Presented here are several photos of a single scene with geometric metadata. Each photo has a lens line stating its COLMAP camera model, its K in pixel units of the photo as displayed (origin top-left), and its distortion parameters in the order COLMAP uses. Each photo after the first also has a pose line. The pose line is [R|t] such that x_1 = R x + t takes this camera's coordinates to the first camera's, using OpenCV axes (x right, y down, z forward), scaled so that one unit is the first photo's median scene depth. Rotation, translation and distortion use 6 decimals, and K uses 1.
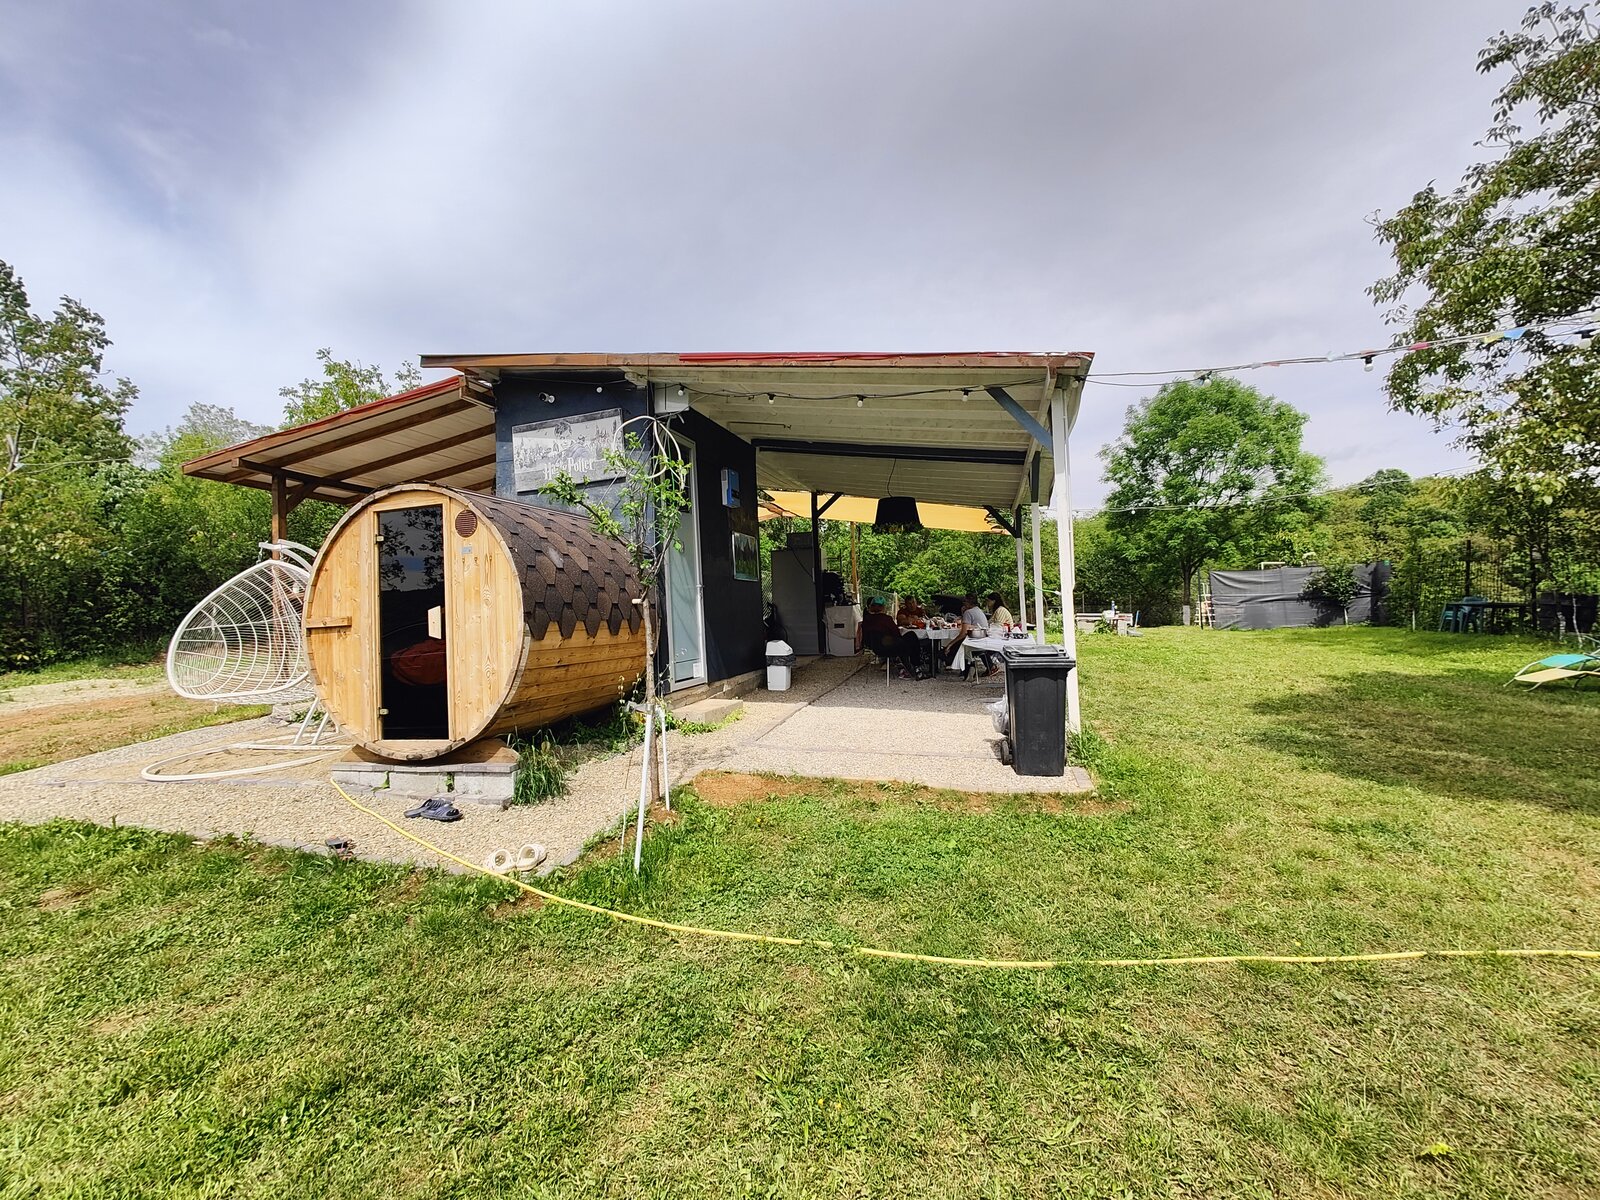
lens RADIAL K [[704.9, 0, 800.0], [0, 704.9, 600.0], [0, 0, 1]] dist [0.016446, 0.000334]
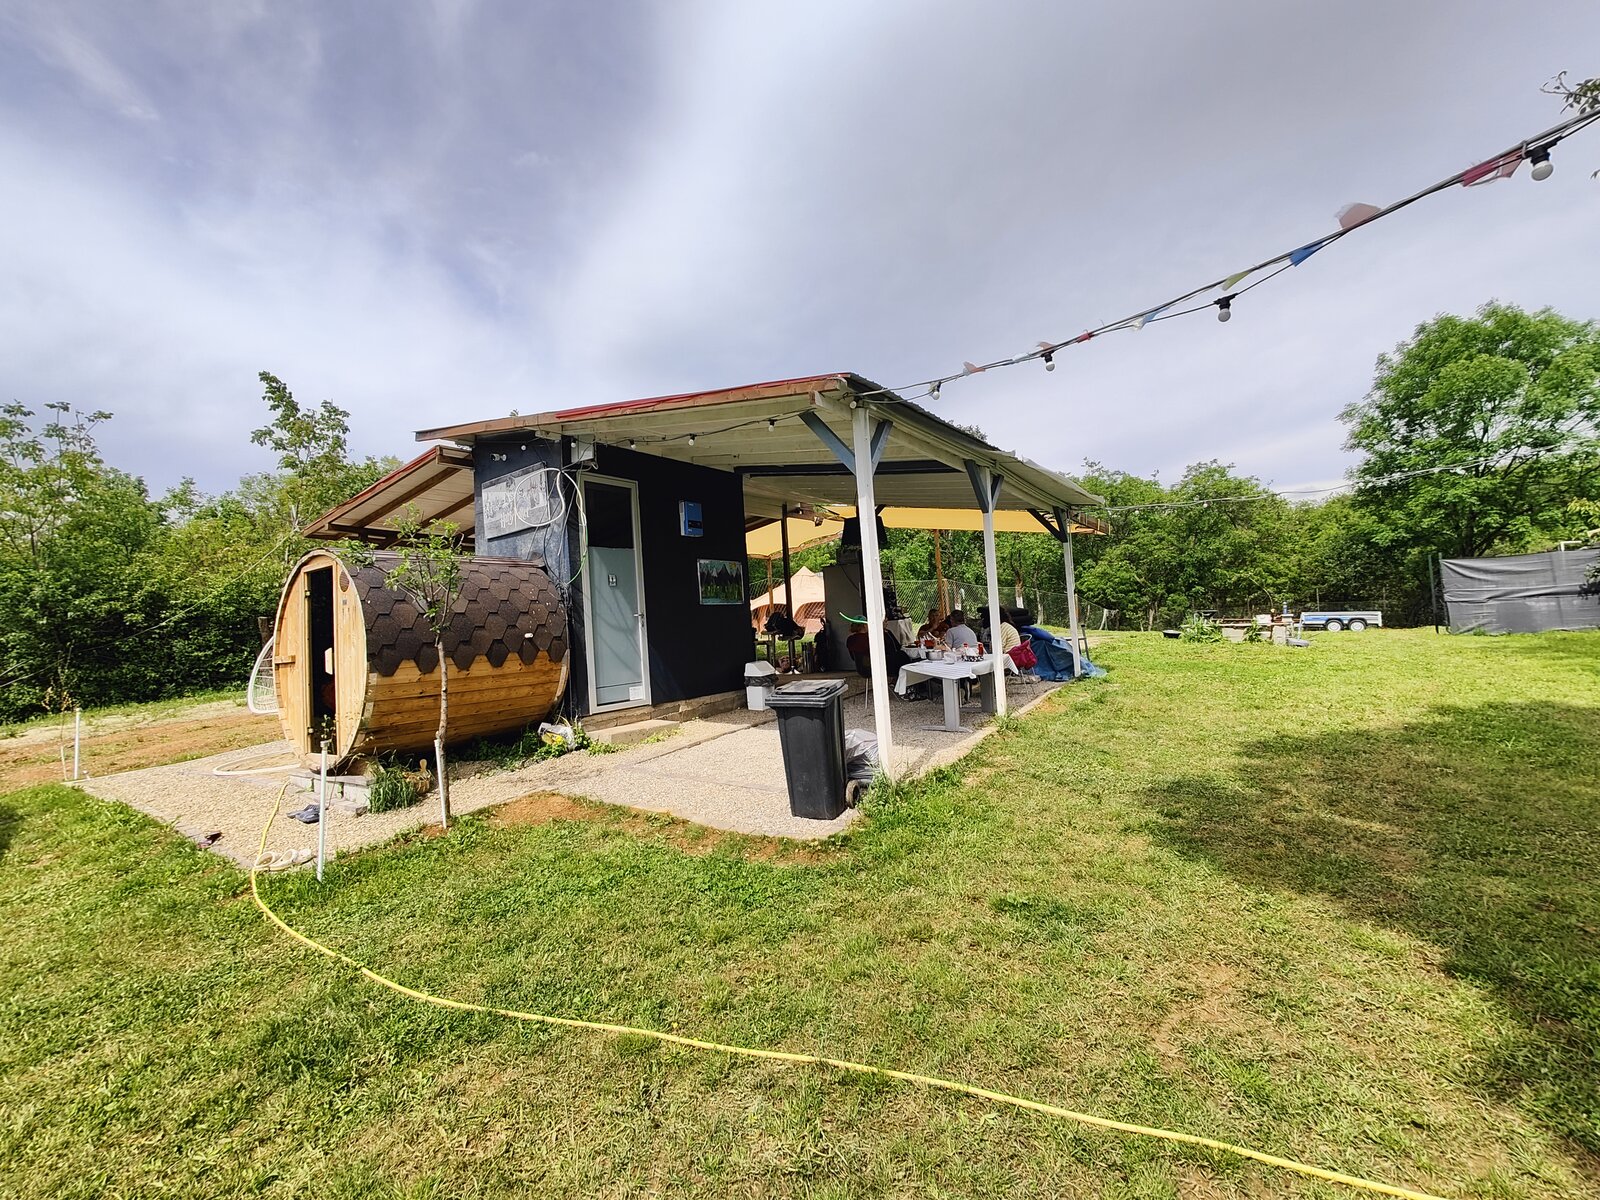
lens RADIAL K [[704.9, 0, 800.0], [0, 704.9, 600.0], [0, 0, 1]] dist [0.016446, 0.000334]
pose [[0.945317, -0.028637, -0.324894, 0.464657], [0.027907, 0.999587, -0.006907, -0.029786], [0.324957, -0.002538, 0.945725, 0.062771]]
